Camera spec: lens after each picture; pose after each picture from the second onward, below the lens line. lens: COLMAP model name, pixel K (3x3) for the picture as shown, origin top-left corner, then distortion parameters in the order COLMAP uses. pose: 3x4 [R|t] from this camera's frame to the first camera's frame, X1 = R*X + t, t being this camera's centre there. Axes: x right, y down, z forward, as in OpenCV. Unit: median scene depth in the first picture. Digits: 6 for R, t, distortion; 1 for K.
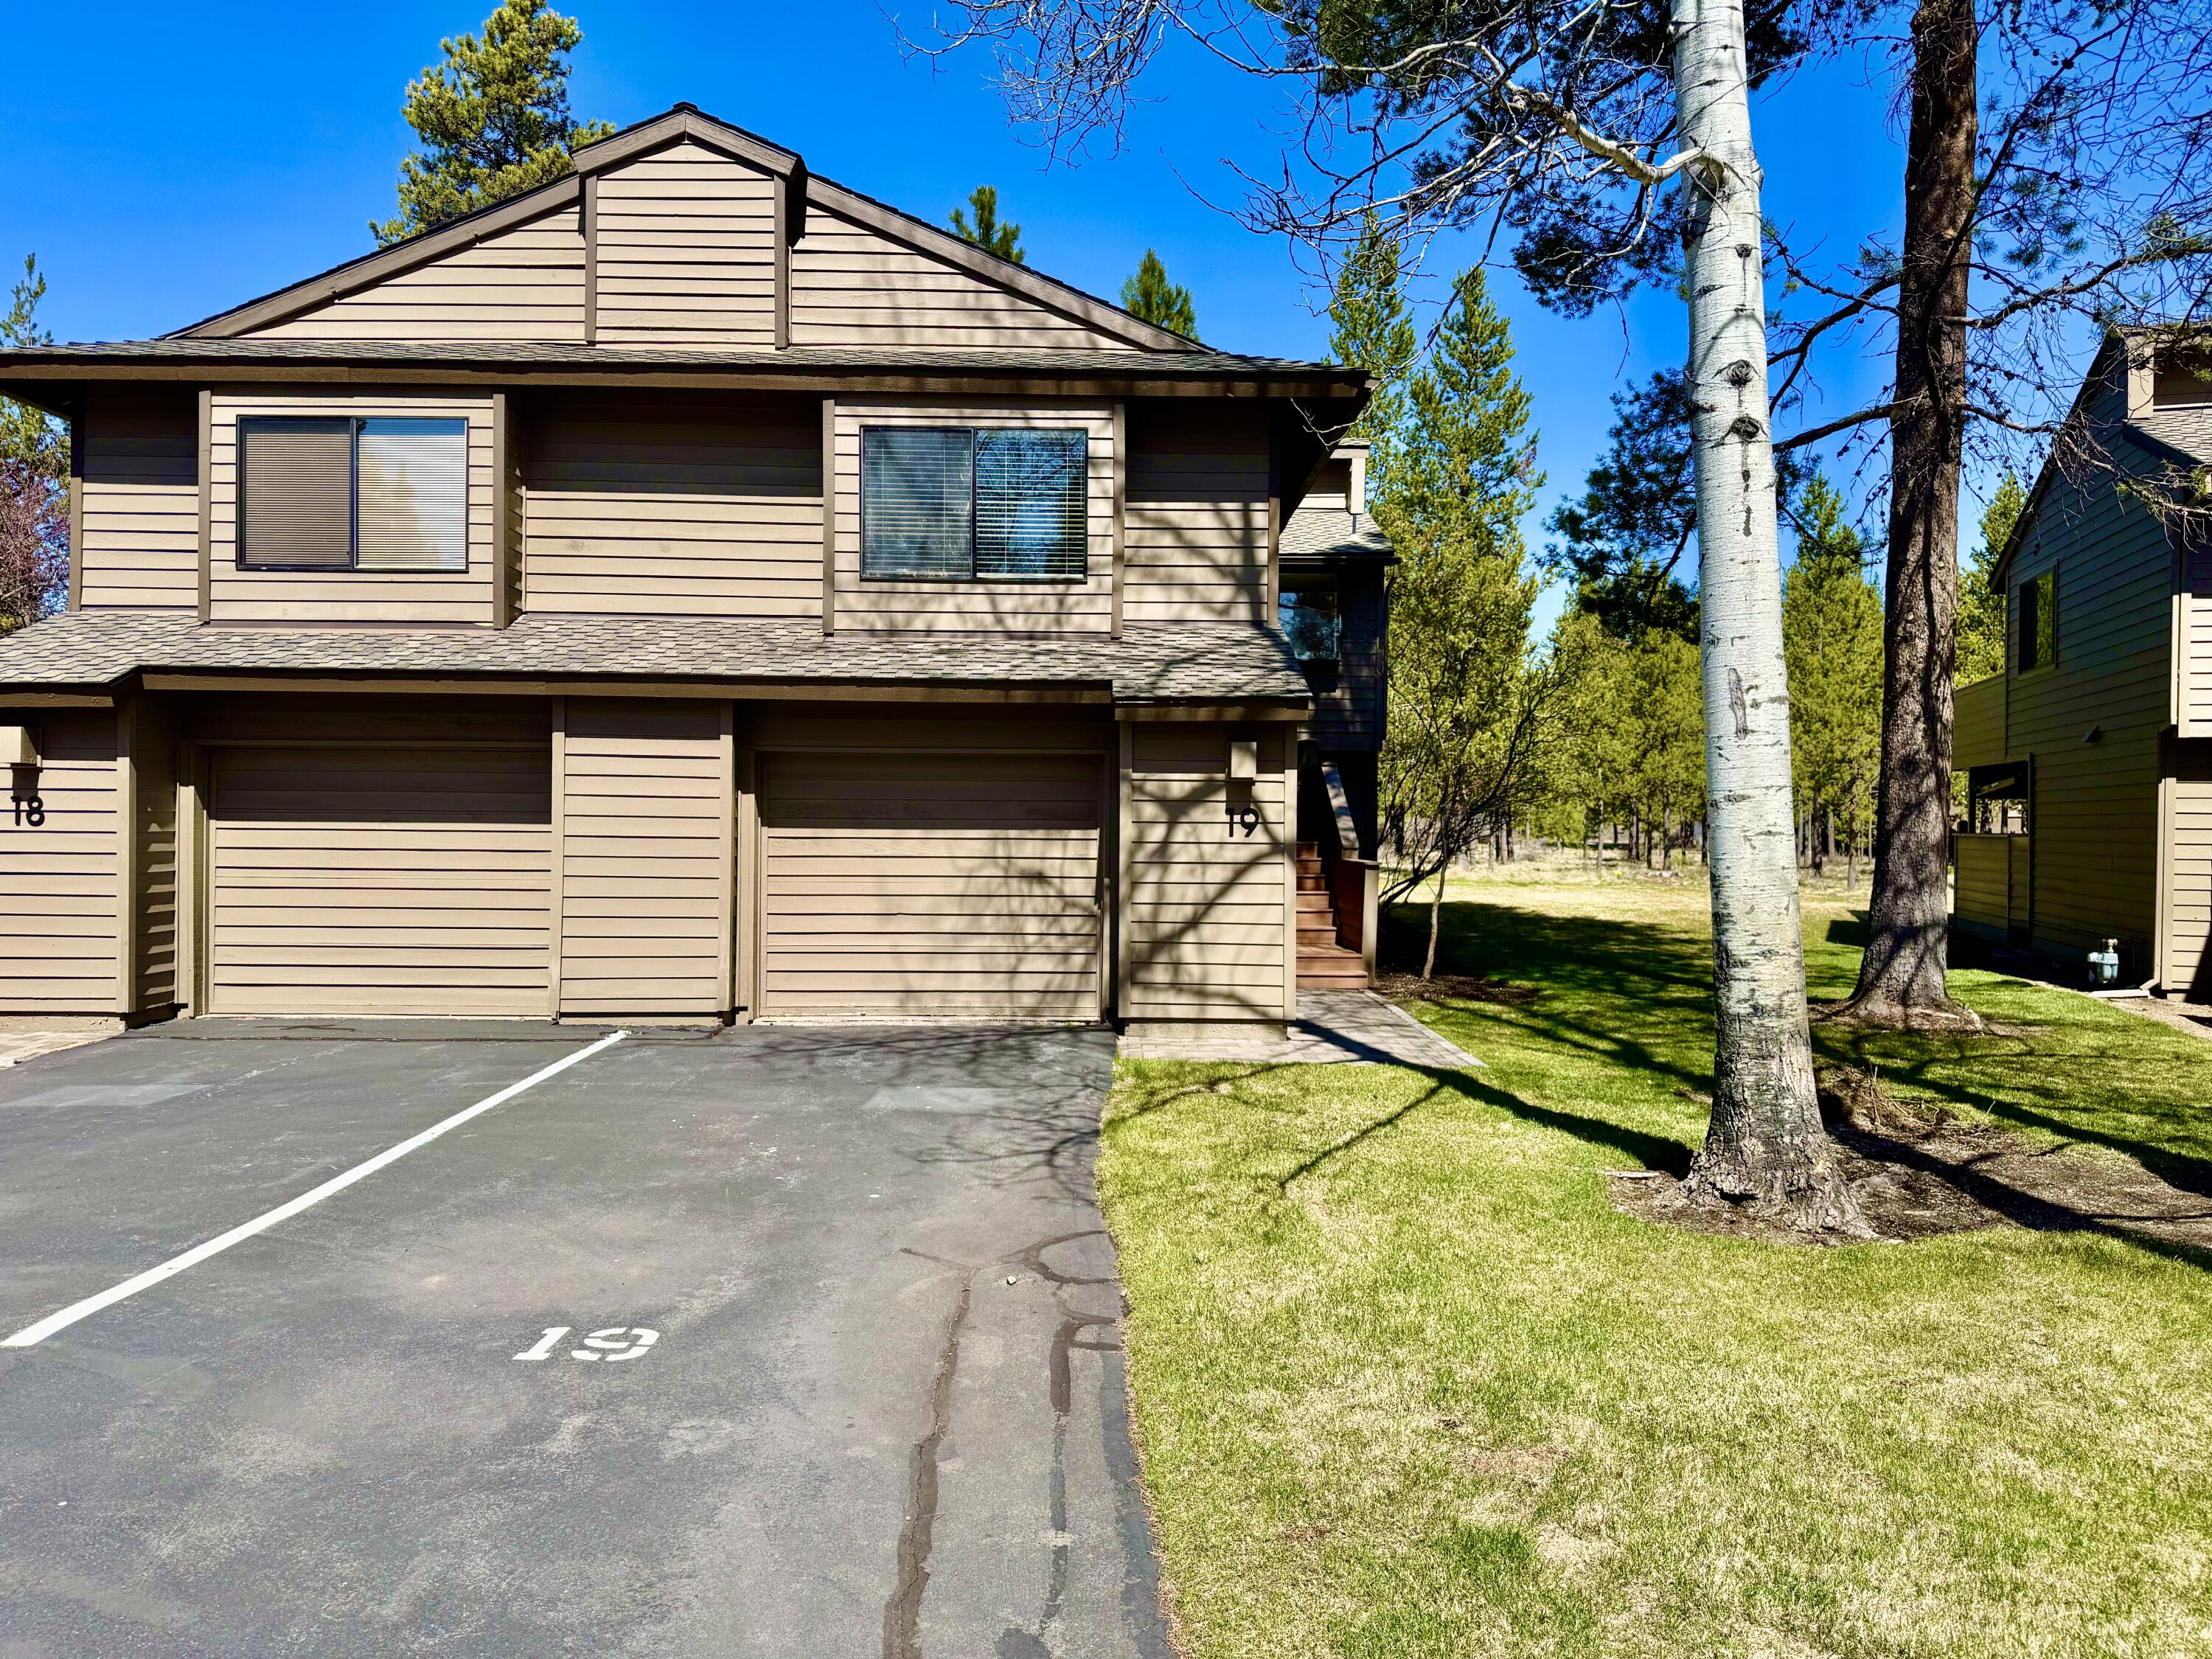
lens RADIAL K [[1609.0, 0, 1035.7], [0, 1609.0, 828.5], [0, 0, 1]] dist [0.250868, -0.435163]
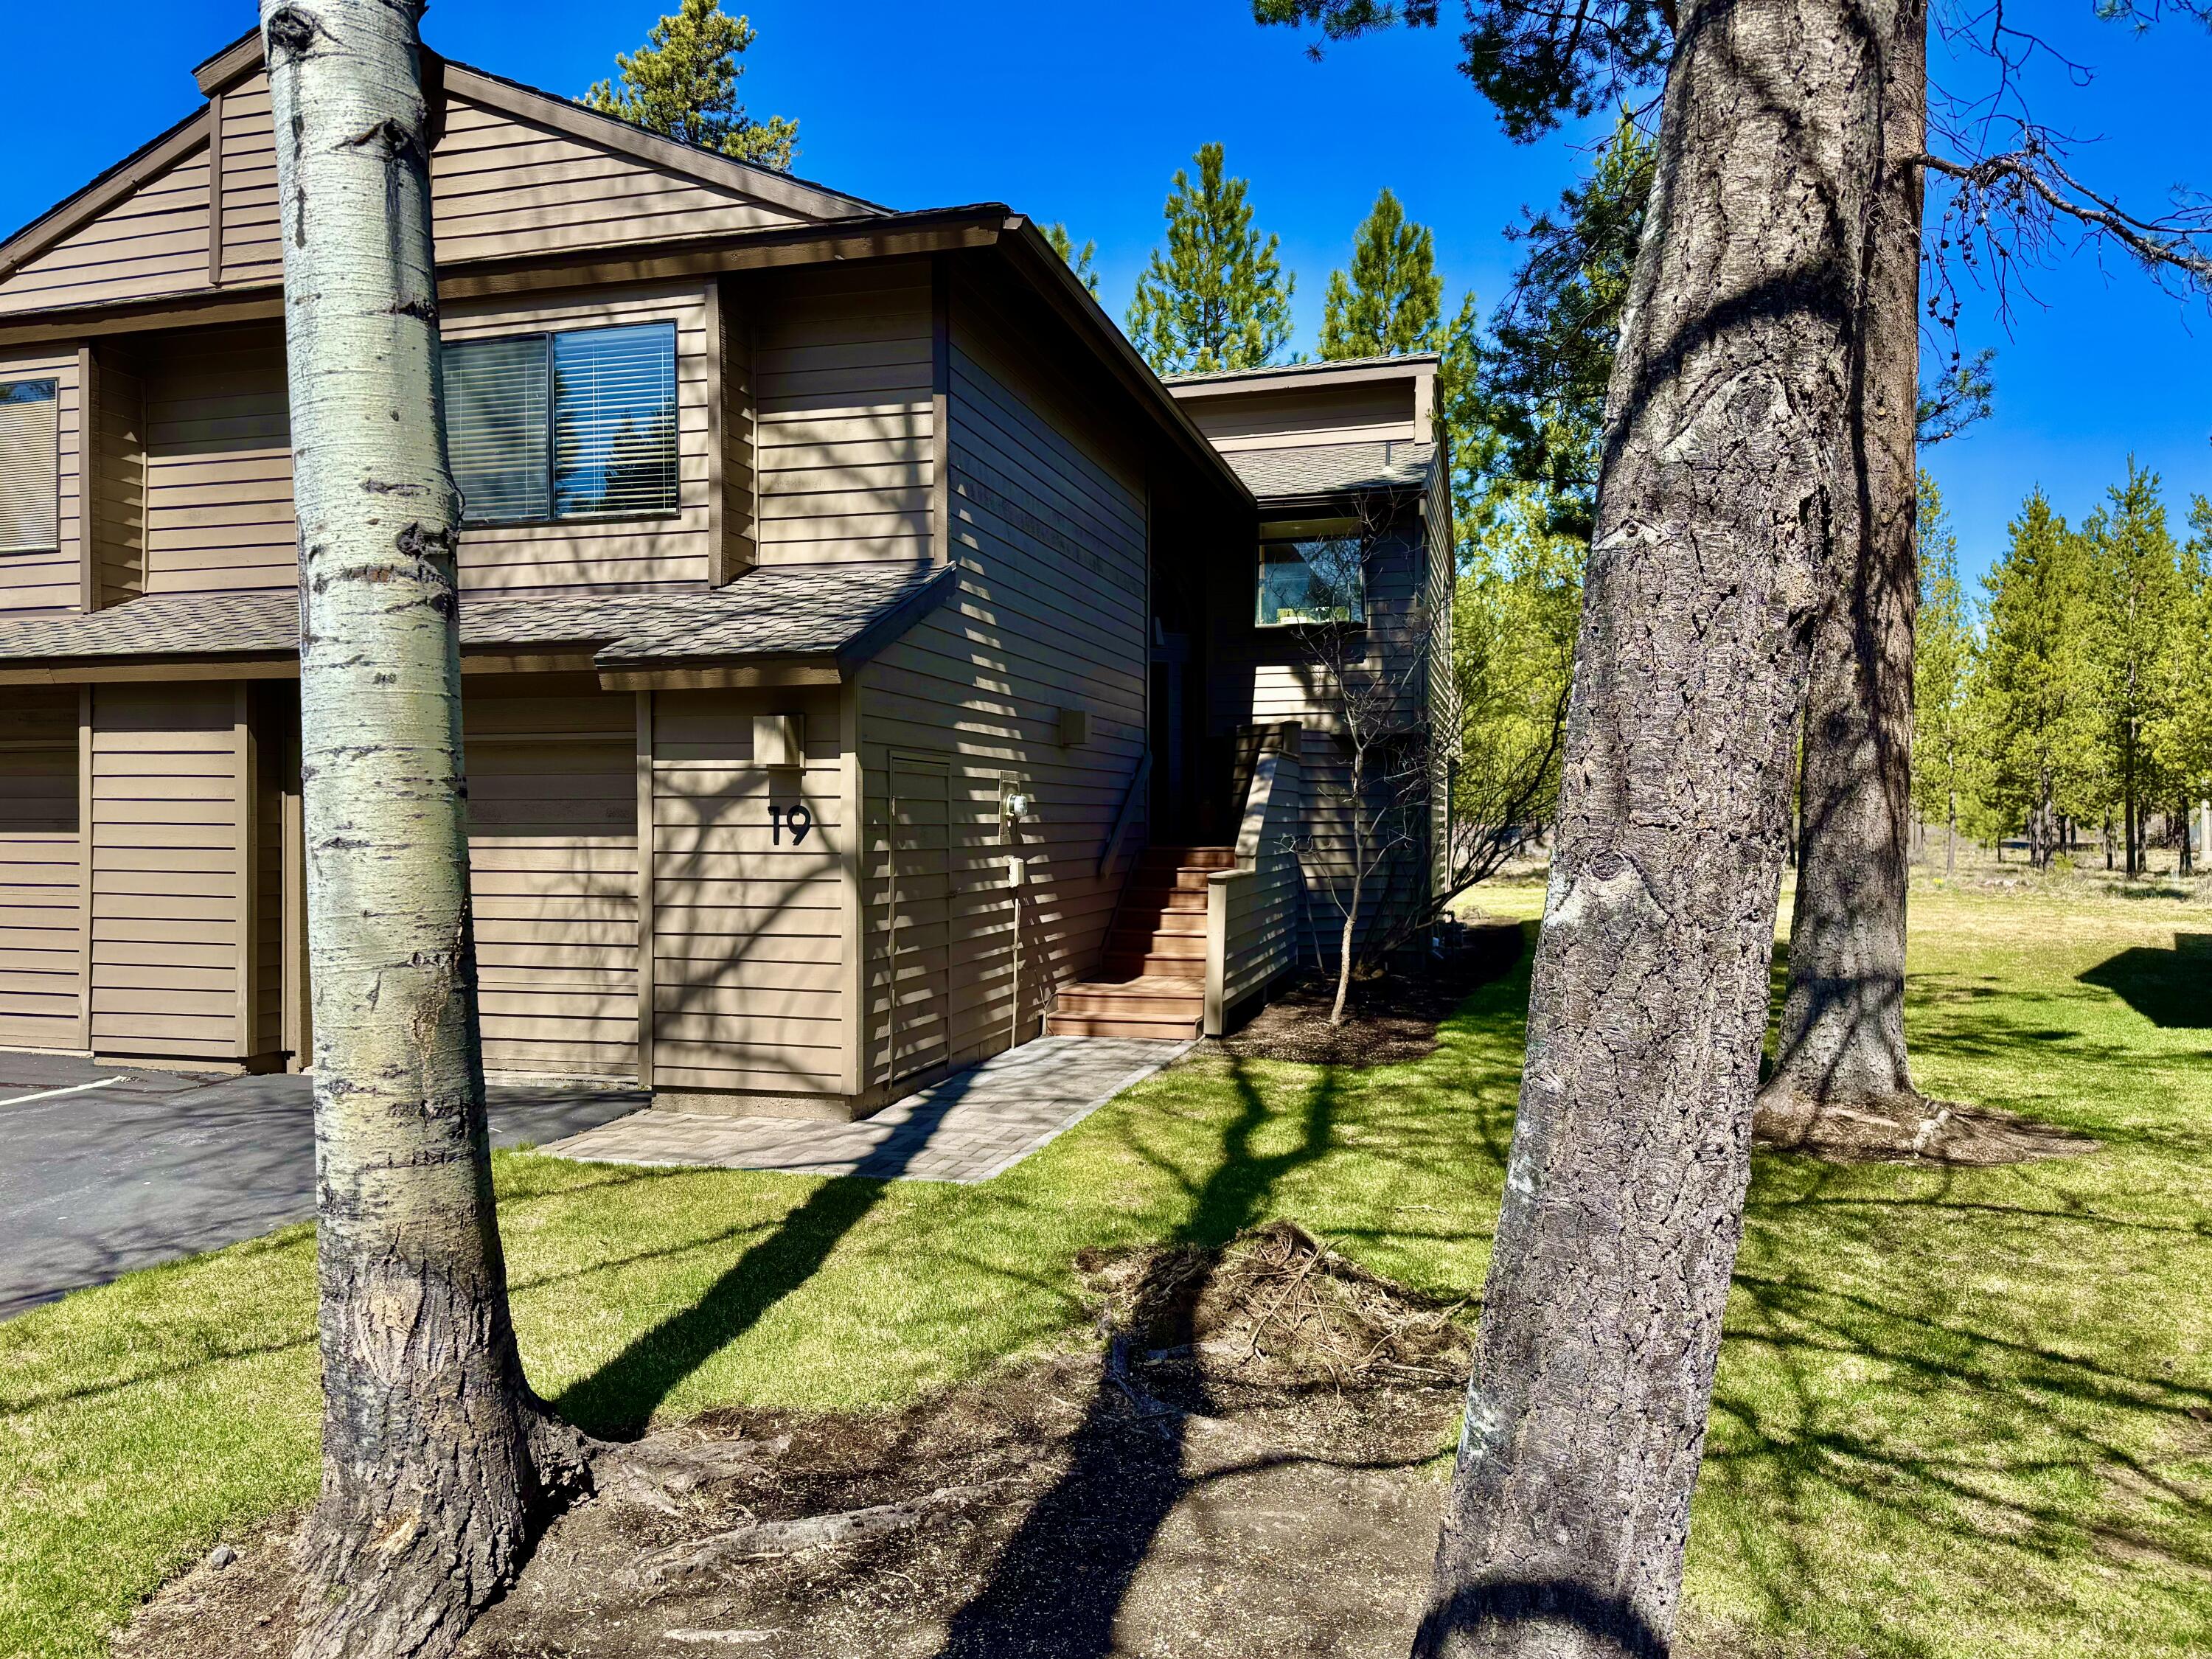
lens RADIAL K [[1576.2, 0, 1024.7], [0, 1576.2, 831.2], [0, 0, 1]] dist [0.135483, -0.188422]
pose [[0.957683, -0.006449, -0.287753, 0.407745], [0.006353, 0.999979, -0.001268, 0.000563], [0.287755, -0.000613, 0.957704, 0.316448]]
